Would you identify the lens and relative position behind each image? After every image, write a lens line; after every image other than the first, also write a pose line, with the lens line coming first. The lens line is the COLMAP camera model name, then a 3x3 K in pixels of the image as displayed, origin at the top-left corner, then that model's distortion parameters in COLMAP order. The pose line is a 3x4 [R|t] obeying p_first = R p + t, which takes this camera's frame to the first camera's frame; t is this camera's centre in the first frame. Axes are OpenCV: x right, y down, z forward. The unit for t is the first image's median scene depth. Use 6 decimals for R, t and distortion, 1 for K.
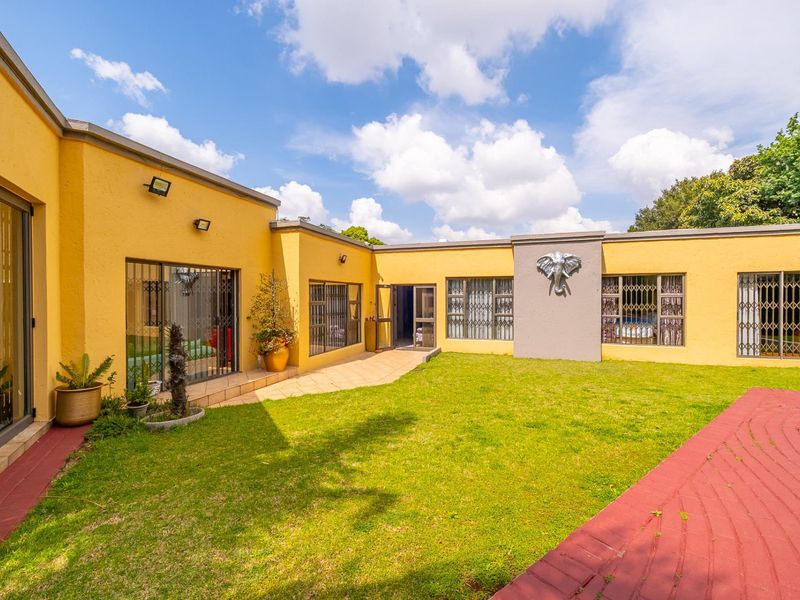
lens RADIAL K [[353.5, 0, 404.3], [0, 353.5, 296.3], [0, 0, 1]] dist [-0.014125, 0.000924]
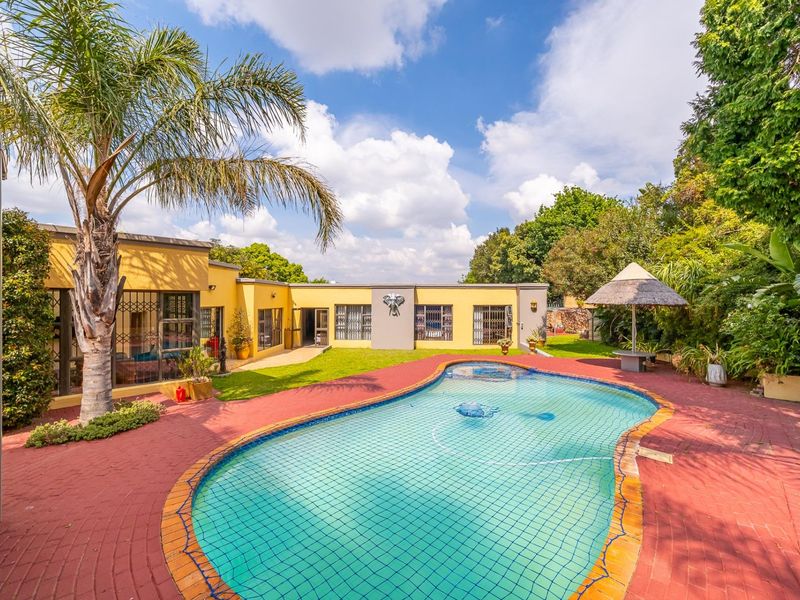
lens RADIAL K [[353.5, 0, 404.3], [0, 353.5, 296.3], [0, 0, 1]] dist [-0.014125, 0.000924]
pose [[0.956960, 0.008239, 0.290104, -0.060776], [-0.007081, 0.999962, -0.005042, -0.091579], [-0.290134, 0.002771, 0.956982, -0.788511]]
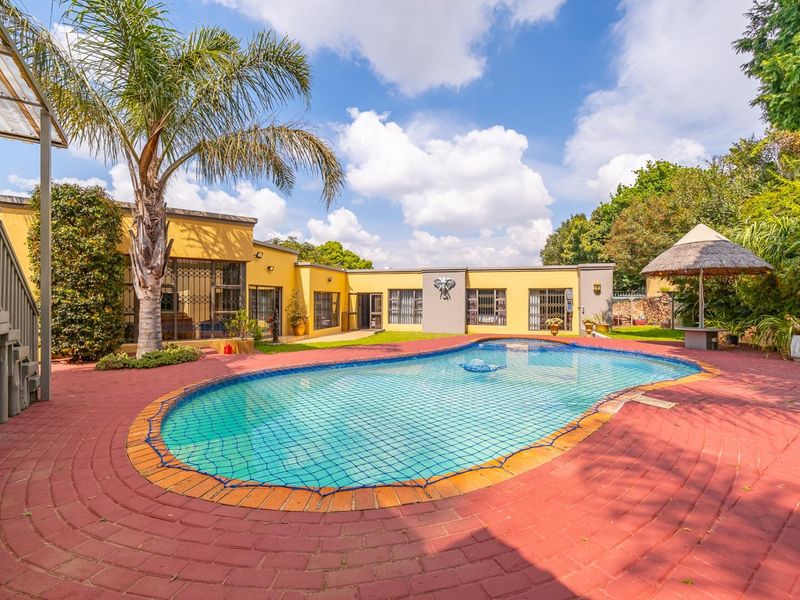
lens RADIAL K [[353.5, 0, 404.3], [0, 353.5, 296.3], [0, 0, 1]] dist [-0.014125, 0.000924]
pose [[0.997279, 0.004846, 0.073556, 0.073620], [-0.004349, 0.999967, -0.006922, -0.005630], [-0.073587, 0.006584, 0.997267, -0.823681]]
